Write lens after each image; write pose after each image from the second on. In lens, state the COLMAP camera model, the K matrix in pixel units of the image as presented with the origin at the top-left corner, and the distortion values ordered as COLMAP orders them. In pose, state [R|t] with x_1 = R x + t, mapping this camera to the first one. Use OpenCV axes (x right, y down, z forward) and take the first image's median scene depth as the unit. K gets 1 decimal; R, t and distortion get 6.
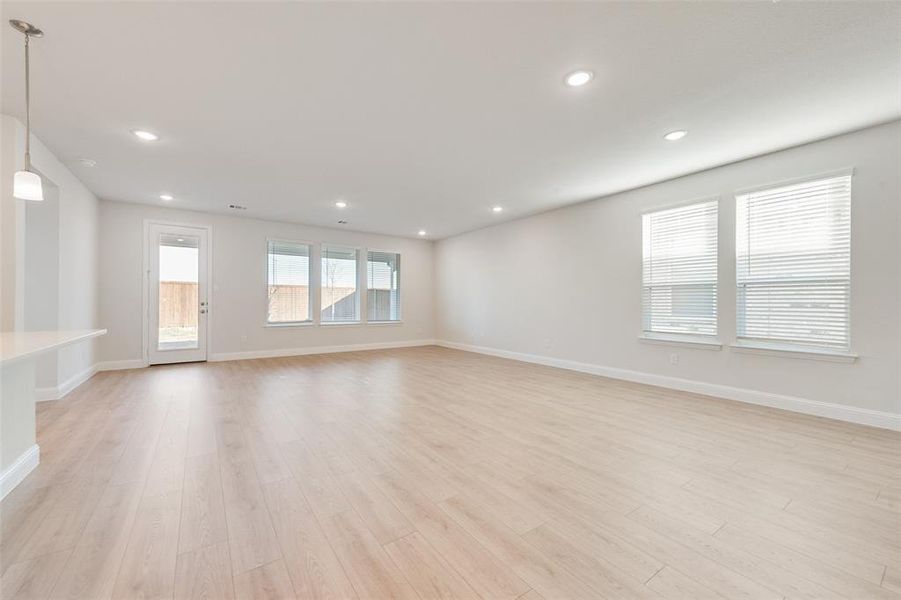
lens RADIAL K [[355.6, 0, 451.1], [0, 355.6, 302.5], [0, 0, 1]] dist [0.008486, -0.000257]
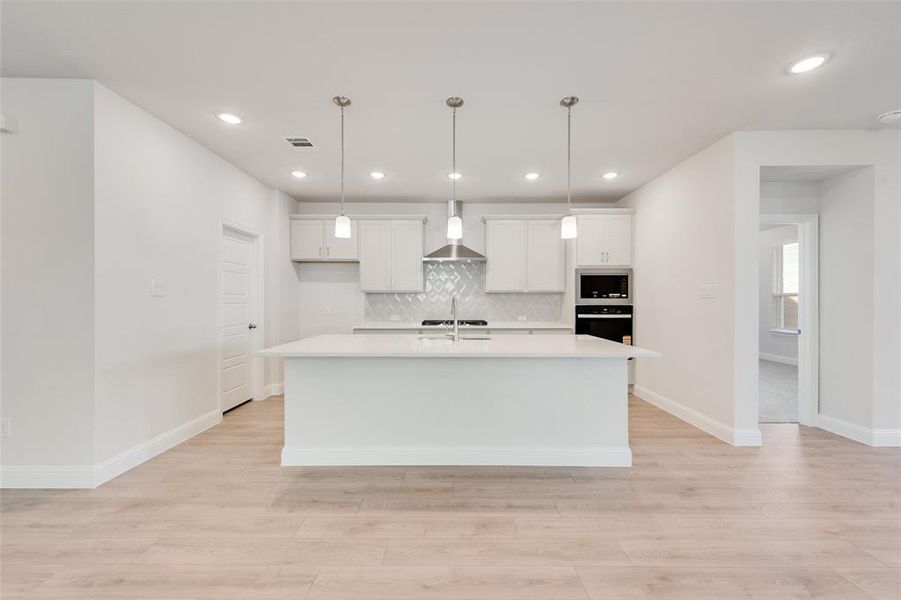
lens RADIAL K [[355.6, 0, 451.1], [0, 355.6, 302.5], [0, 0, 1]] dist [0.008486, -0.000257]
pose [[-0.584985, 0.005987, -0.811022, 0.039372], [0.001205, 0.999978, 0.006513, -0.040199], [0.811043, 0.002833, -0.584980, 0.712048]]
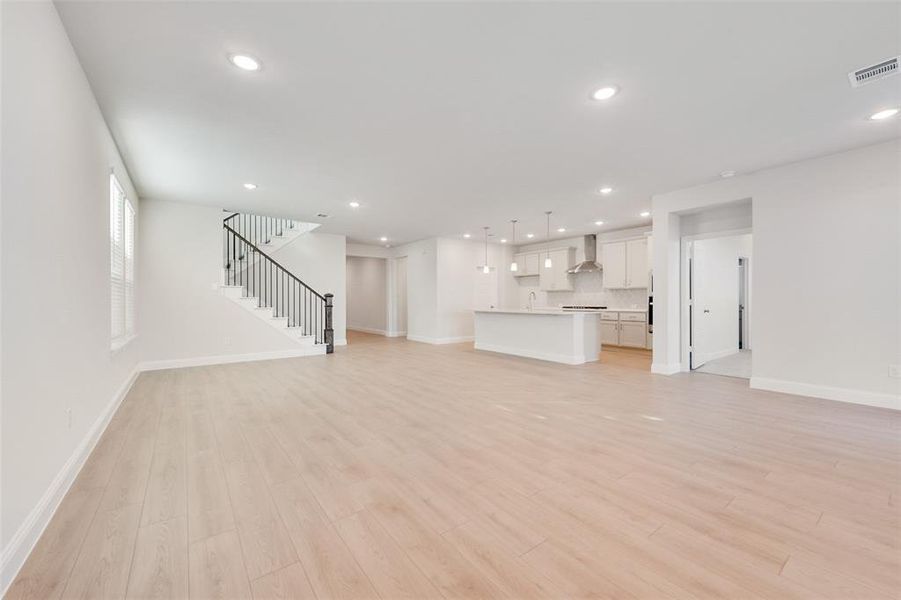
lens RADIAL K [[355.6, 0, 451.1], [0, 355.6, 302.5], [0, 0, 1]] dist [0.008486, -0.000257]
pose [[-0.999826, -0.001821, -0.018583, -0.139673], [-0.001839, 0.999998, 0.000981, 0.006416], [0.018581, 0.001015, -0.999827, 2.078943]]
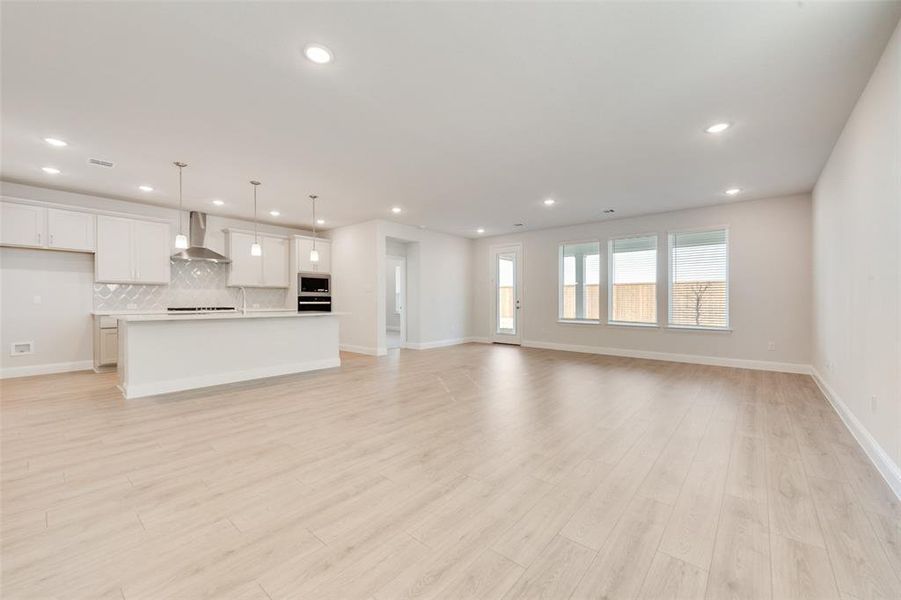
lens RADIAL K [[355.6, 0, 451.1], [0, 355.6, 302.5], [0, 0, 1]] dist [0.008486, -0.000257]
pose [[0.242020, 0.002934, -0.970267, 0.829152], [0.000179, 0.999995, 0.003068, 0.004498], [0.970271, -0.000916, 0.242018, 0.684559]]
